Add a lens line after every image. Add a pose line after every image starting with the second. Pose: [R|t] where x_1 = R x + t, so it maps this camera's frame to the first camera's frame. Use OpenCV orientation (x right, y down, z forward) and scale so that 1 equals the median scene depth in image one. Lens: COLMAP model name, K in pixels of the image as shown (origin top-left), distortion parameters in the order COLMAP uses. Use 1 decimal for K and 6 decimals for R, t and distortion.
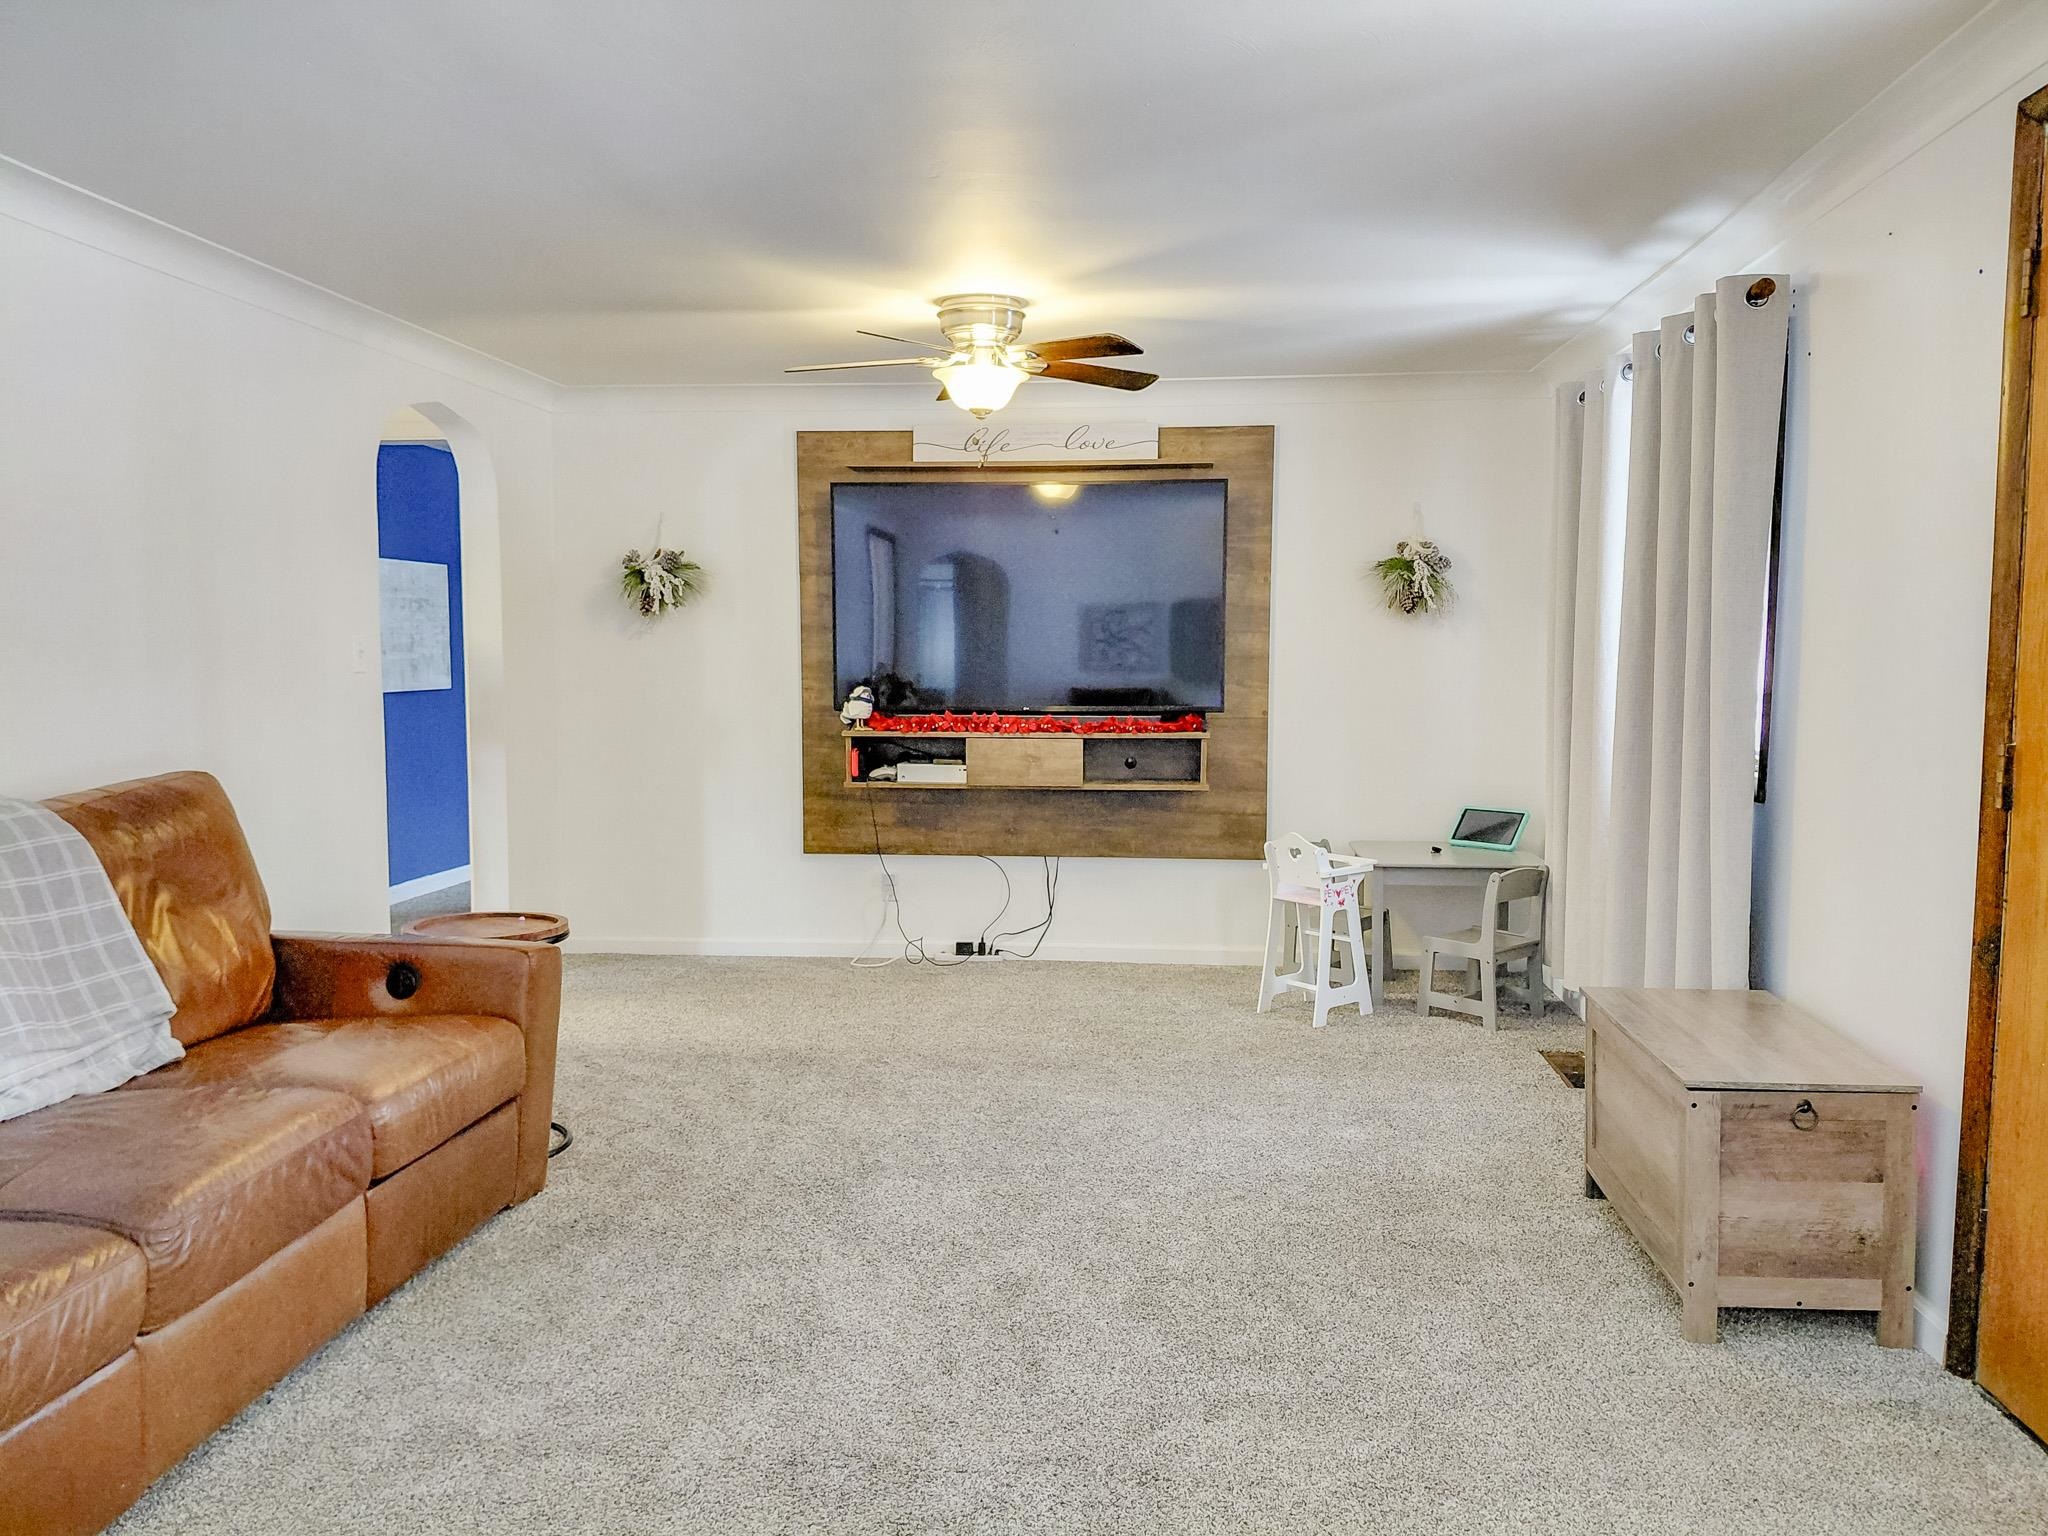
lens RADIAL K [[1518.4, 0, 1081.4], [0, 1518.4, 791.0], [0, 0, 1]] dist [0.114921, -0.163694]
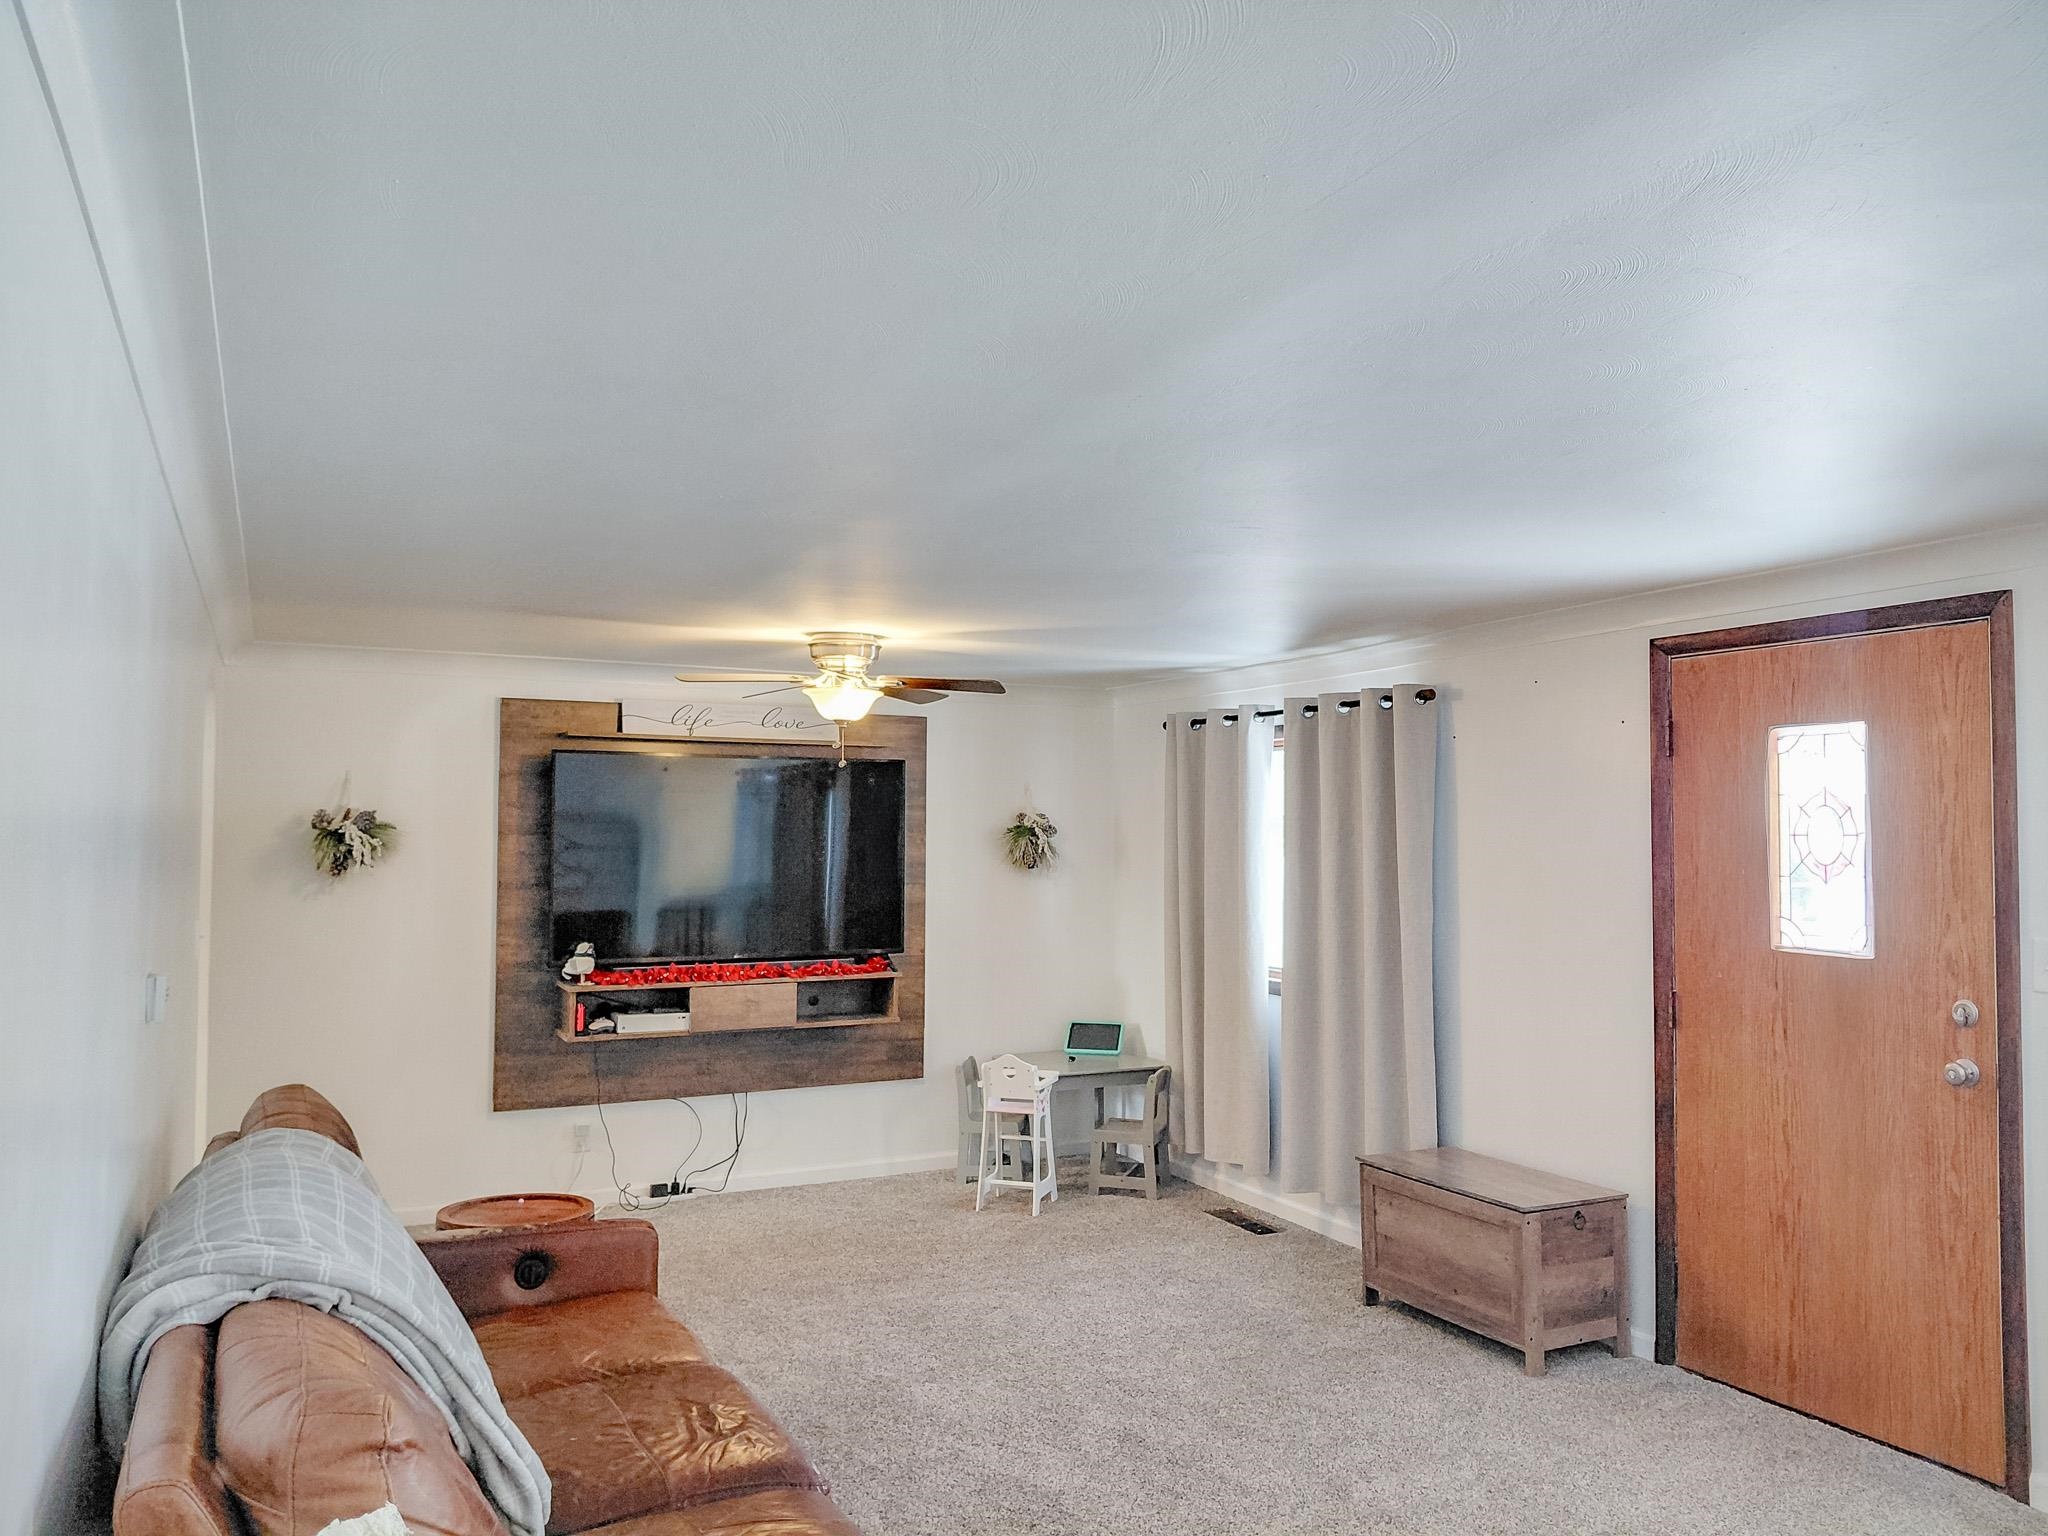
lens RADIAL K [[1518.4, 0, 1081.4], [0, 1518.4, 791.0], [0, 0, 1]] dist [0.114921, -0.163694]
pose [[0.849554, 0.017484, 0.527212, -0.410817], [0.046500, 0.993078, -0.107864, -0.042810], [-0.525448, 0.116152, 0.842860, -0.074845]]
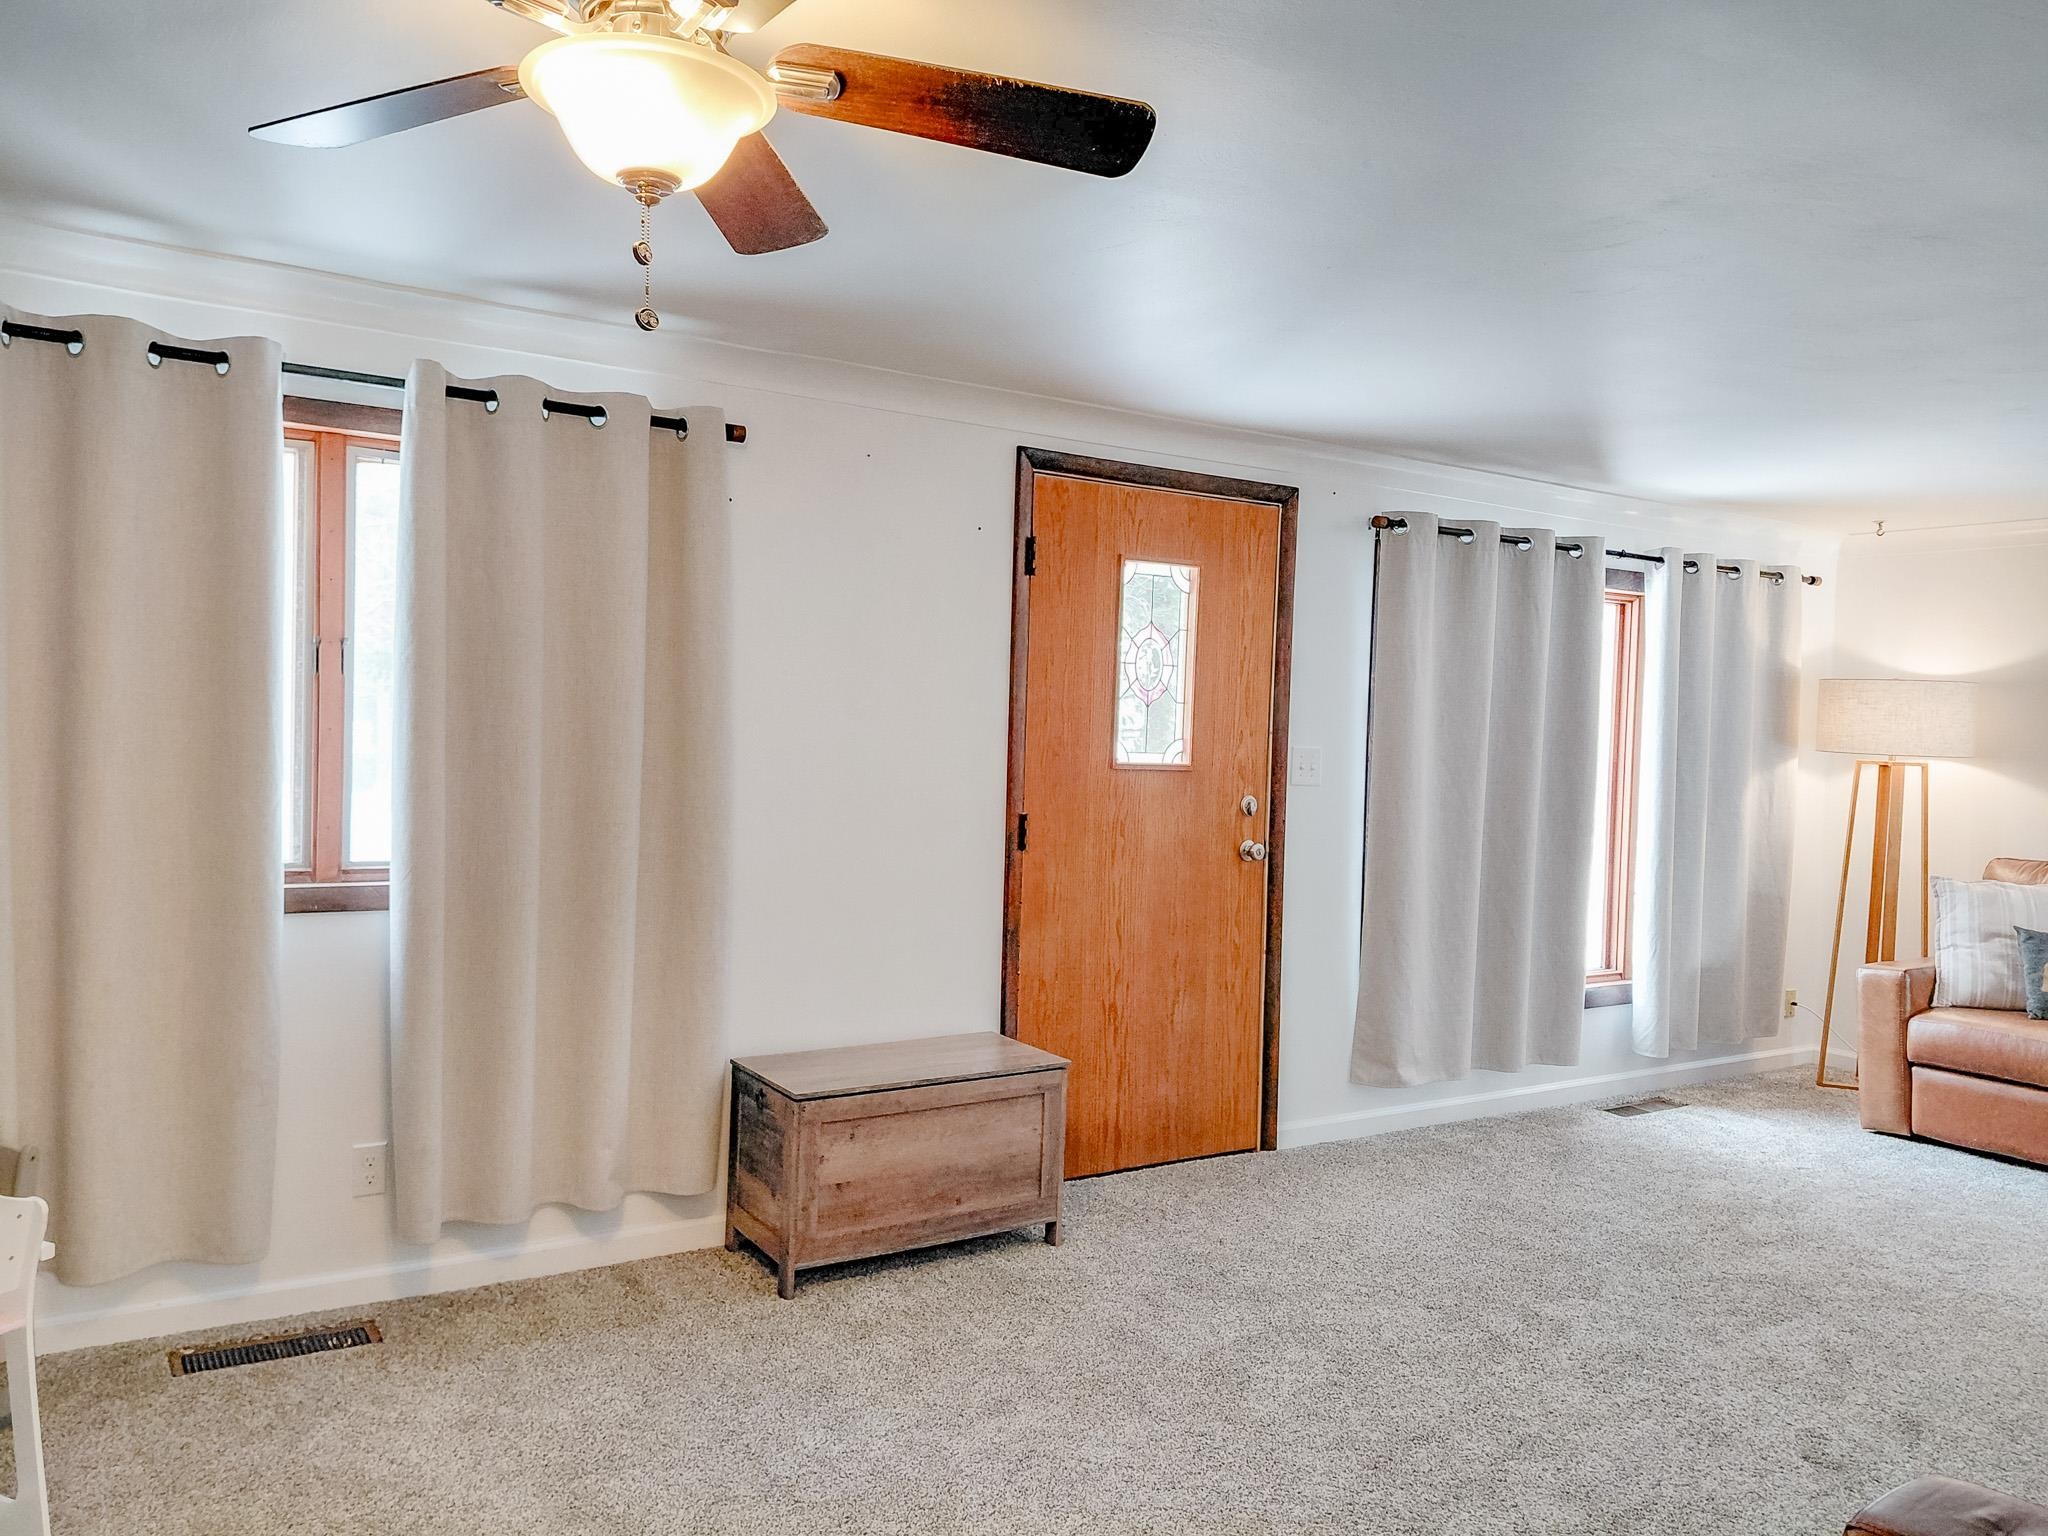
lens RADIAL K [[1612.6, 0, 1093.4], [0, 1612.6, 758.5], [0, 0, 1]] dist [0.065436, -0.005403]
pose [[-0.640798, -0.043695, 0.766465, -0.377933], [0.036179, 0.995551, 0.087002, -0.107281], [-0.766856, 0.083480, -0.636367, 0.903924]]
